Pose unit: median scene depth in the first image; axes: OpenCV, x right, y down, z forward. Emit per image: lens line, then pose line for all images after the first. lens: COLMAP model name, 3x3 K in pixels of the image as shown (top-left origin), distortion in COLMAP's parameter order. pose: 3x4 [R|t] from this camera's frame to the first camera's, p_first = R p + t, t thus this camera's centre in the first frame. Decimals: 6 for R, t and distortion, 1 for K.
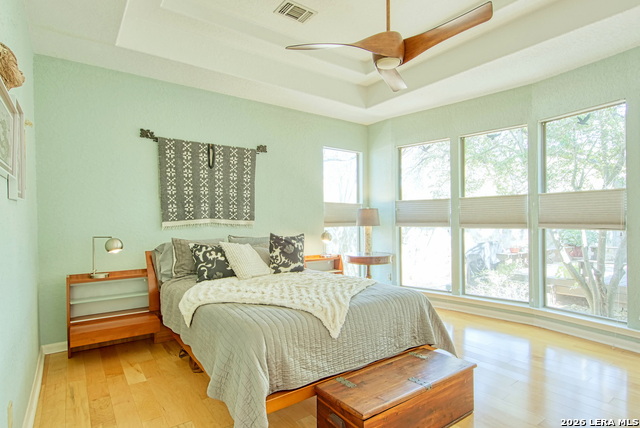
lens RADIAL K [[345.6, 0, 320.1], [0, 345.6, 222.7], [0, 0, 1]] dist [0.003401, -0.000328]
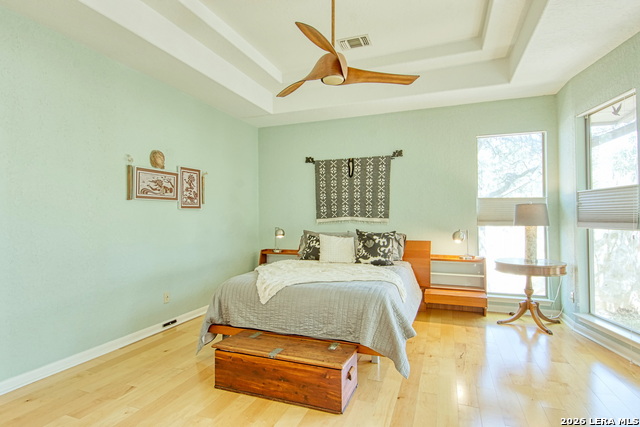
lens RADIAL K [[335.2, 0, 320.0], [0, 335.2, 213.5], [0, 0, 1]] dist [0.006814, -0.000135]
pose [[0.547319, -0.005338, -0.836907, 0.661241], [-0.006227, 0.999926, -0.010450, -0.009625], [0.836901, 0.010931, 0.547245, 0.226528]]
